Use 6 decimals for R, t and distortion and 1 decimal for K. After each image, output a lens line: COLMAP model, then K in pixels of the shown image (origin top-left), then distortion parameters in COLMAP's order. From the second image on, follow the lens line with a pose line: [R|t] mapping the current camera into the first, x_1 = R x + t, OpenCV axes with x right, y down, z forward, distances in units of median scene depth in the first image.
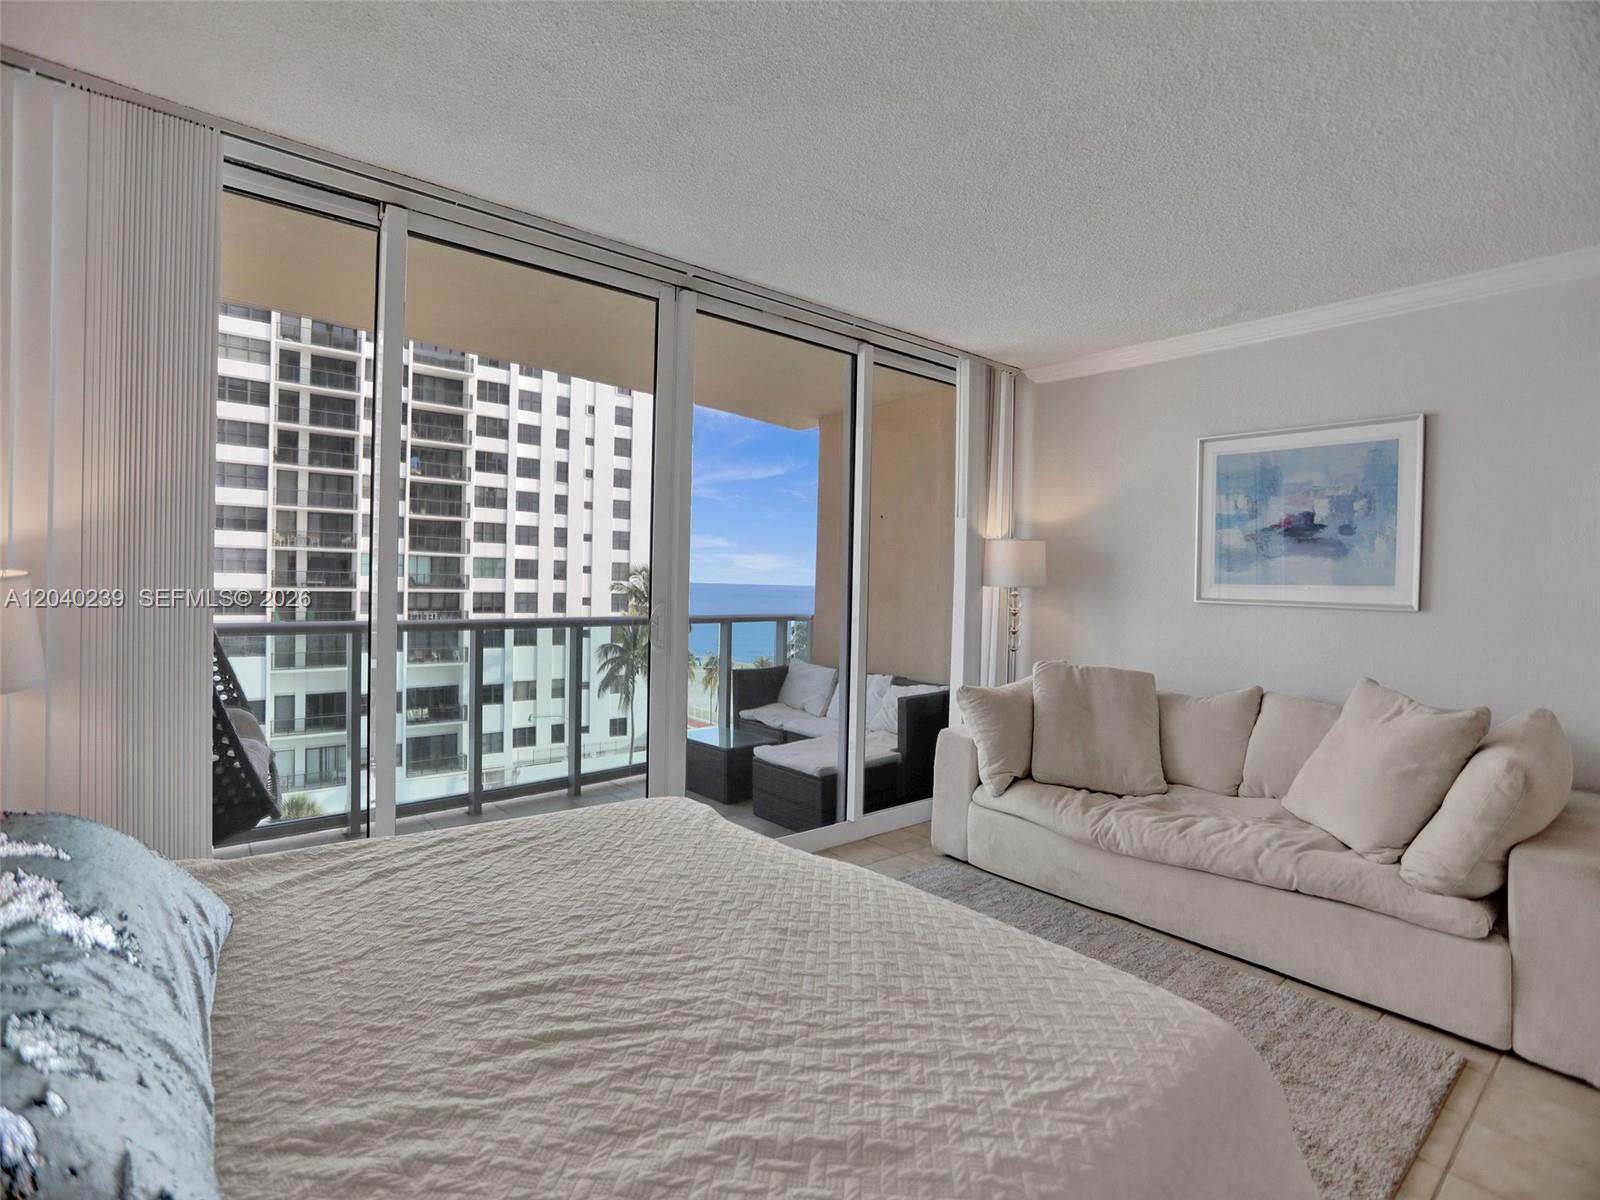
lens RADIAL K [[783.1, 0, 791.8], [0, 783.1, 598.8], [0, 0, 1]] dist [-0.064106, 0.026469]
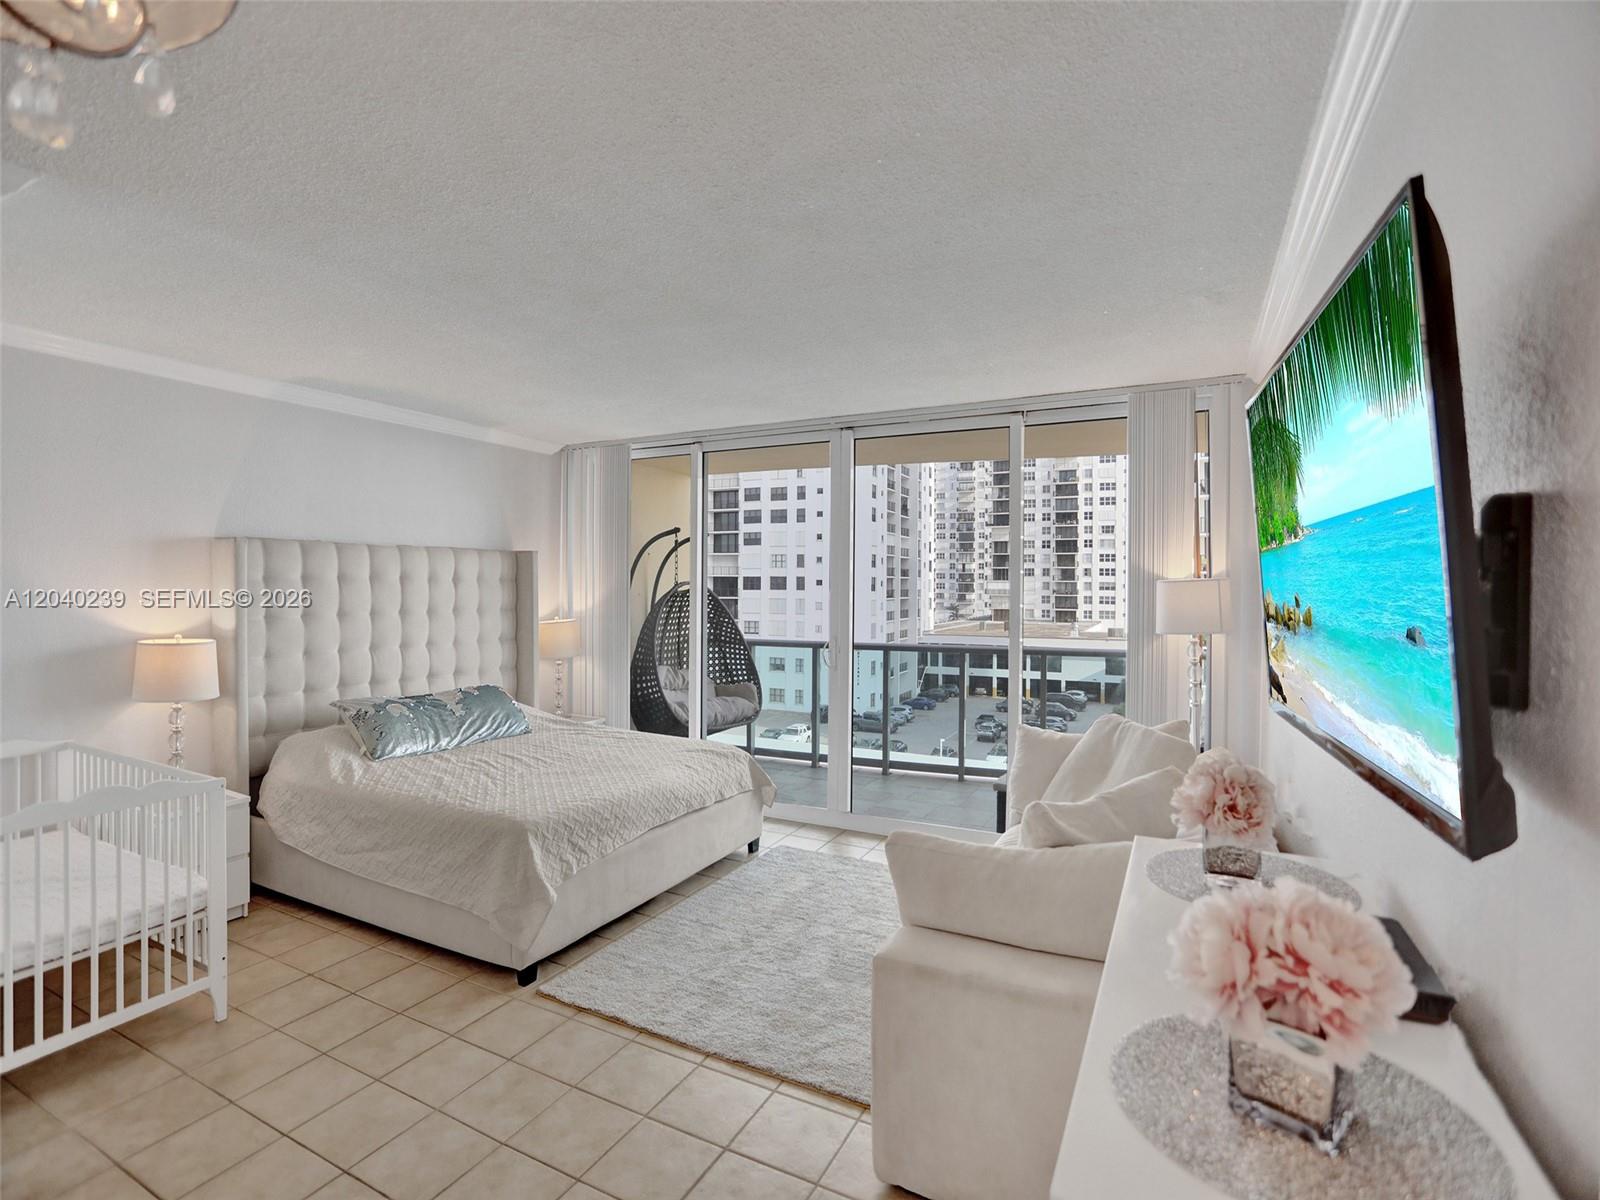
lens RADIAL K [[783.1, 0, 799.3], [0, 783.1, 598.7], [0, 0, 1]] dist [-0.064106, 0.026469]
pose [[0.414973, -0.009335, -0.909786, 3.073831], [-0.014239, 0.999758, -0.016753, -0.112194], [0.909722, 0.019906, 0.414740, 0.737867]]
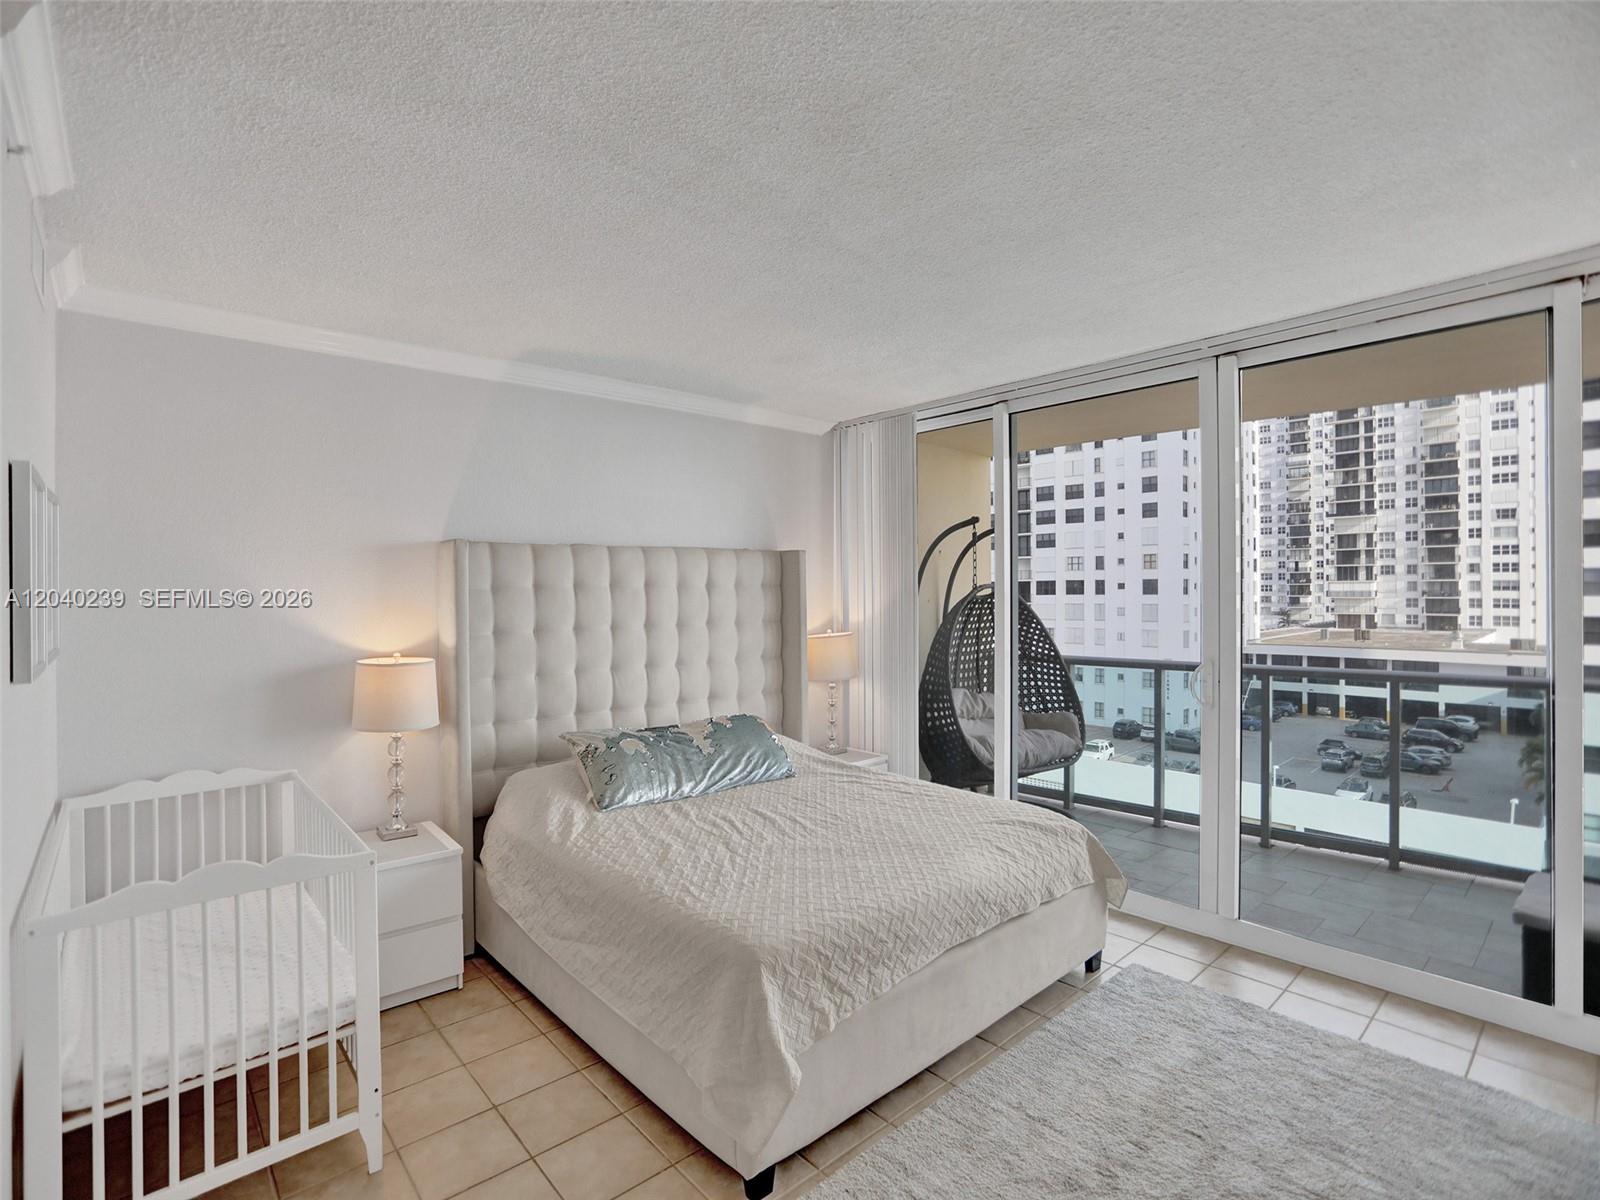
lens RADIAL K [[783.1, 0, 790.6], [0, 783.1, 600.9], [0, 0, 1]] dist [-0.064106, 0.026469]
pose [[0.052784, -0.016483, -0.998470, 2.146094], [-0.011998, 0.999781, -0.017138, -0.133069], [0.998534, 0.012884, 0.052575, 0.942268]]
